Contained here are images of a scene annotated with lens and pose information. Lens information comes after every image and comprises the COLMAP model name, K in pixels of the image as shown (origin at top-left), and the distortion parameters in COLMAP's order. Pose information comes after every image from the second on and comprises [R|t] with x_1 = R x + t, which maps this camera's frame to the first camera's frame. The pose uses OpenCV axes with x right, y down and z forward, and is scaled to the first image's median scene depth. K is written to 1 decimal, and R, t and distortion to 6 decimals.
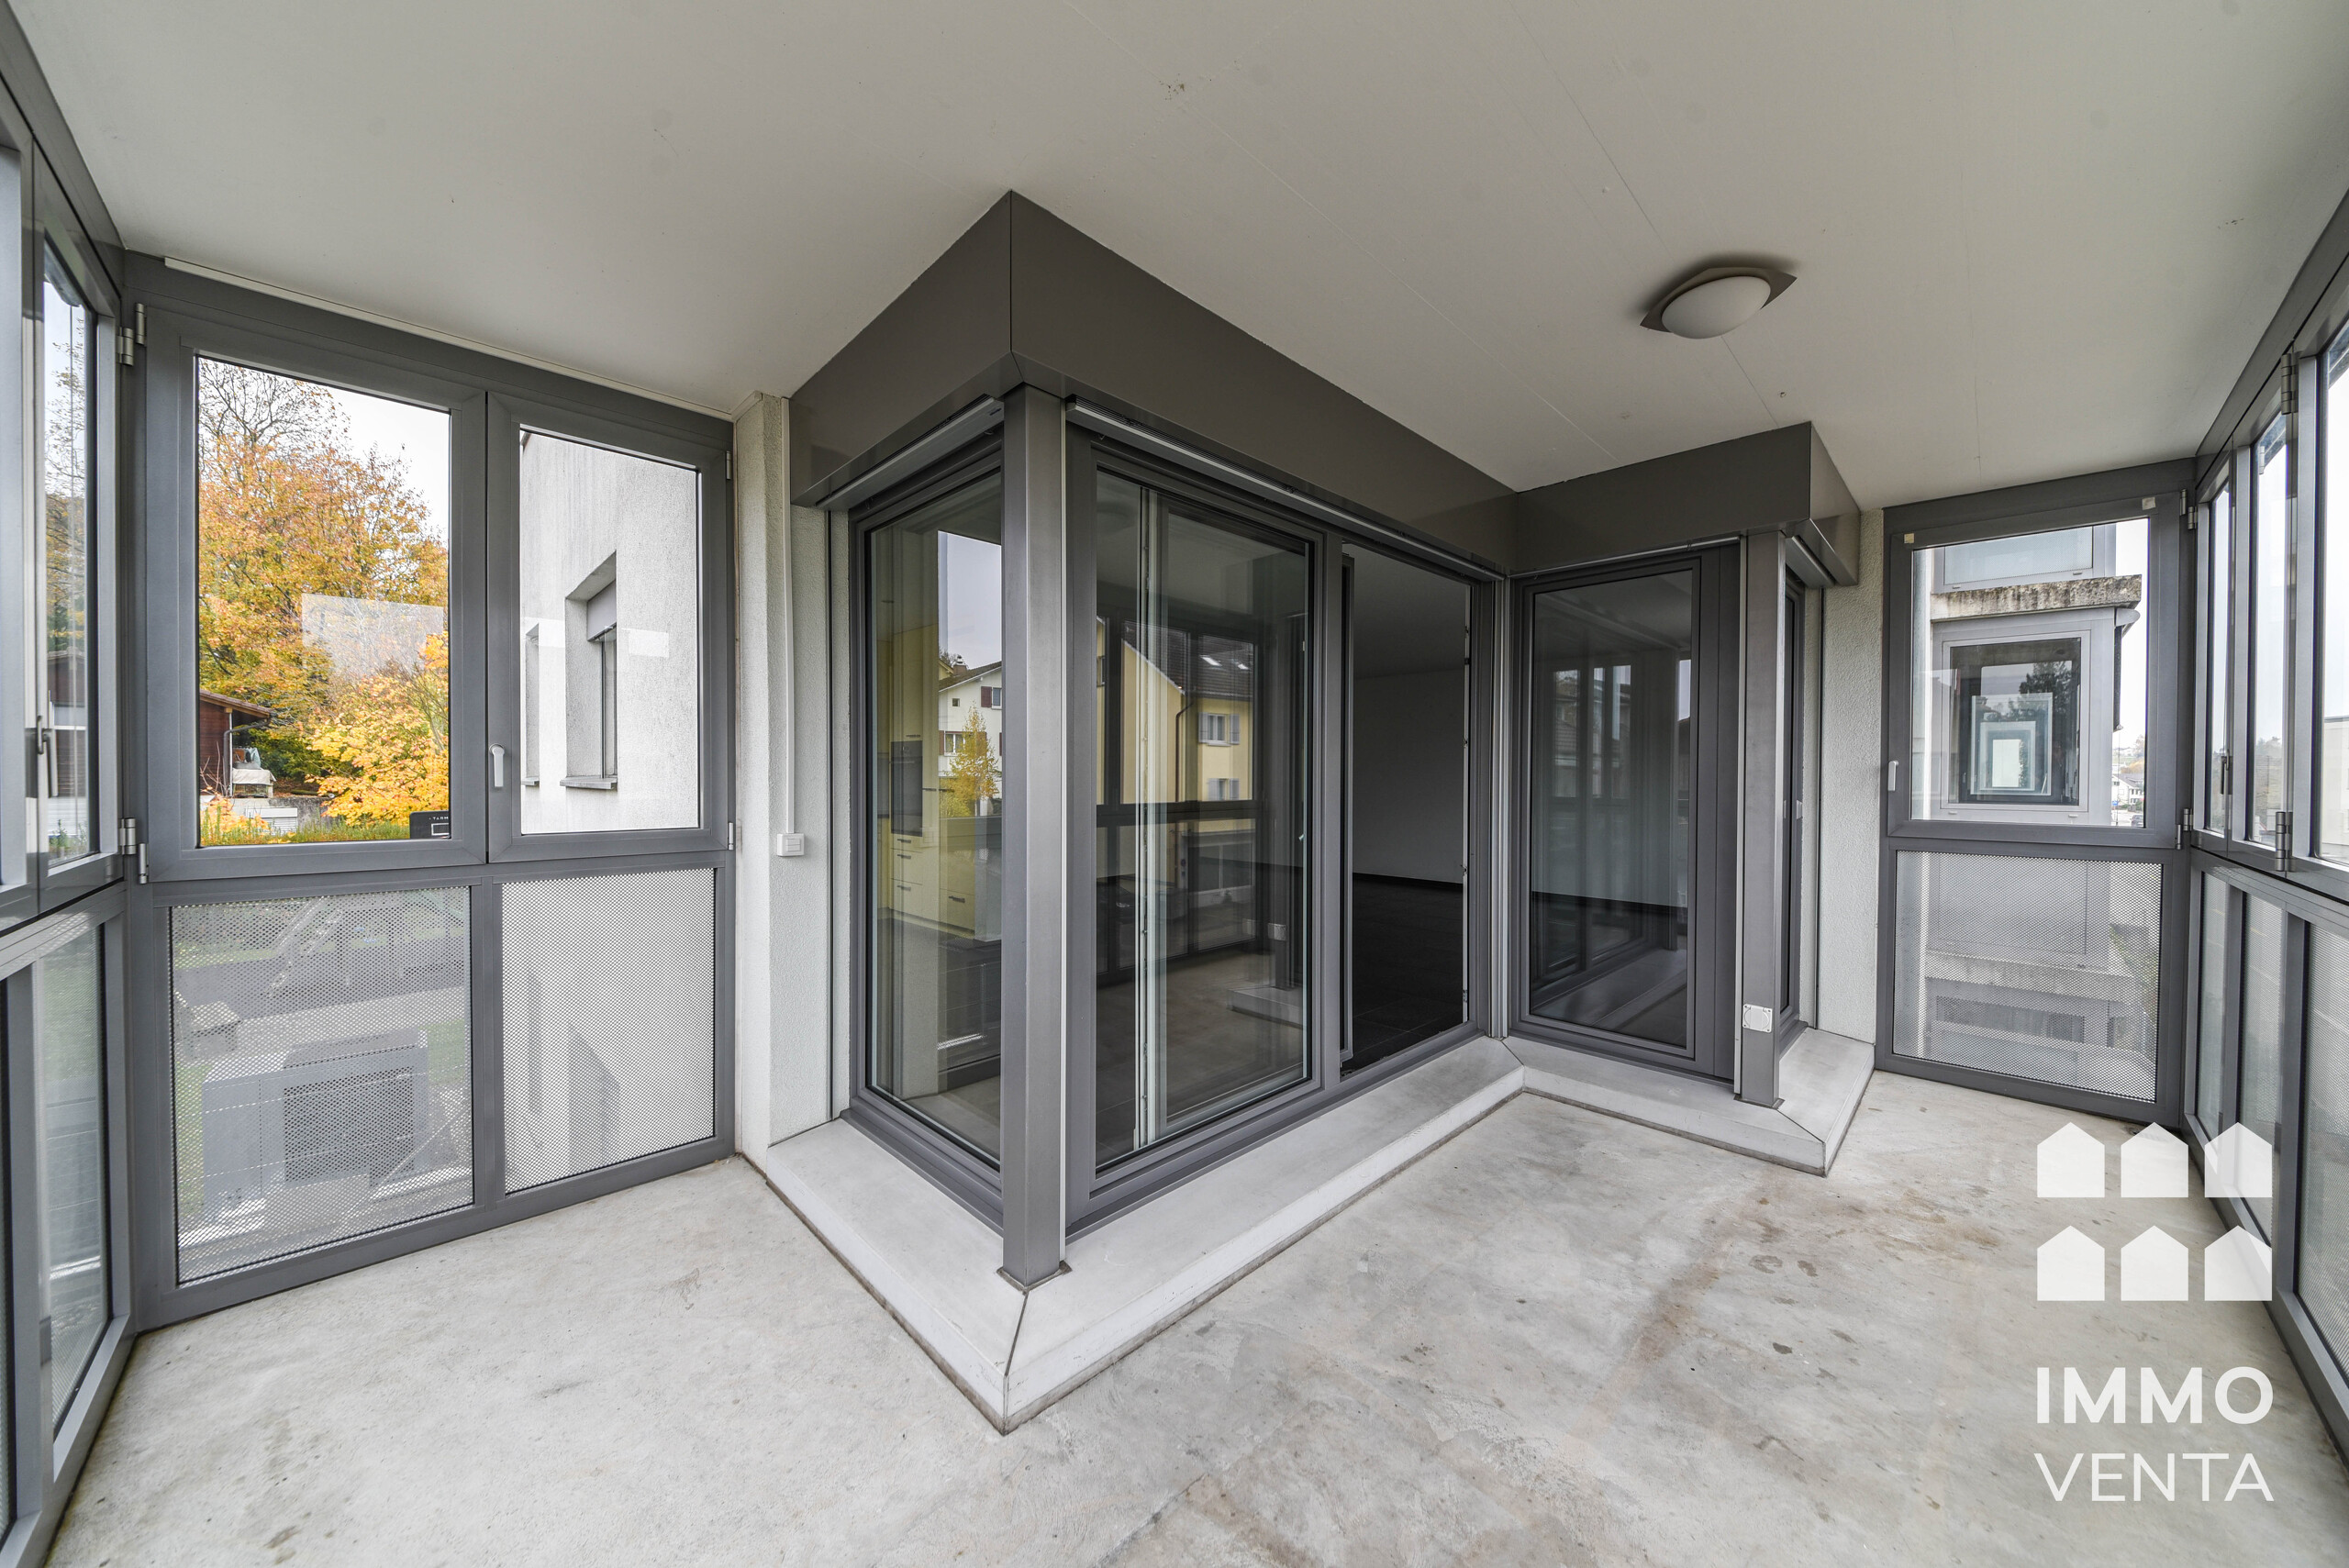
lens RADIAL K [[810.5, 0, 1174.5], [0, 810.5, 784.0], [0, 0, 1]] dist [-0.000412, -0.000099]
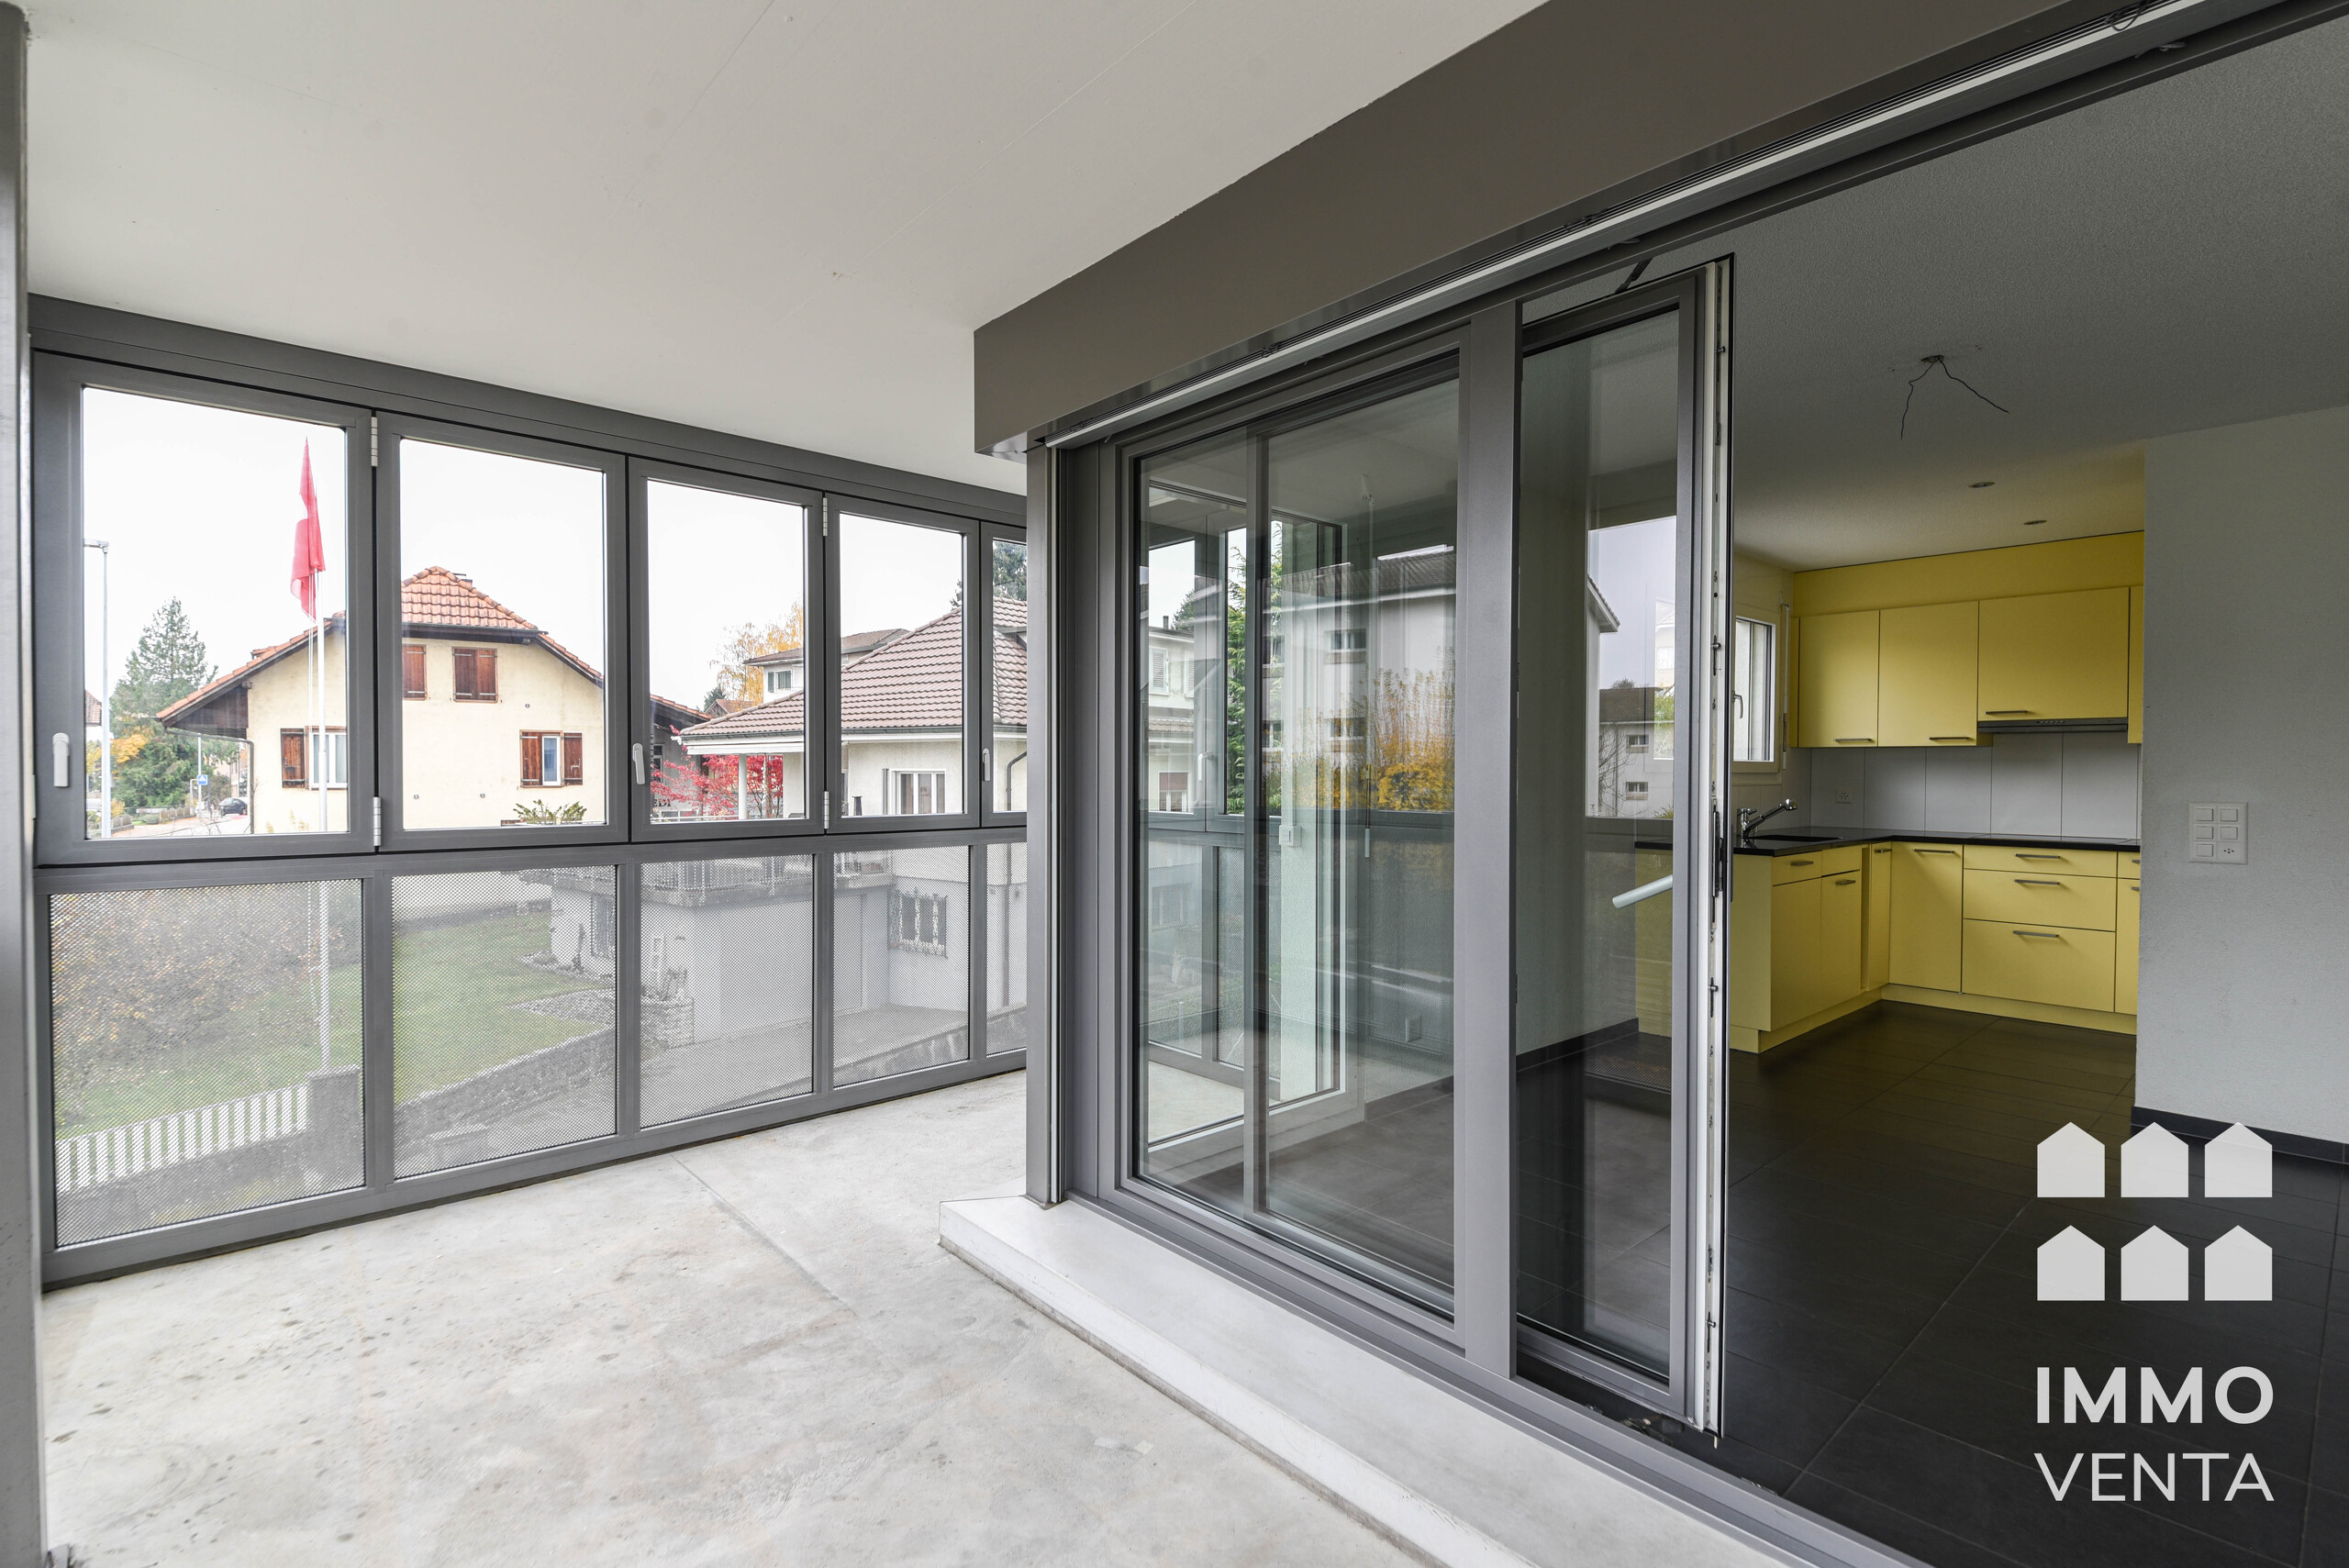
lens RADIAL K [[1084.4, 0, 1174.5], [0, 1084.4, 784.0], [0, 0, 1]] dist [0.025654, 0.000093]
pose [[-0.055499, 0.010718, -0.998401, 1.133834], [-0.014561, 0.999827, 0.011543, -0.010979], [0.998353, 0.015178, -0.055333, 1.038218]]
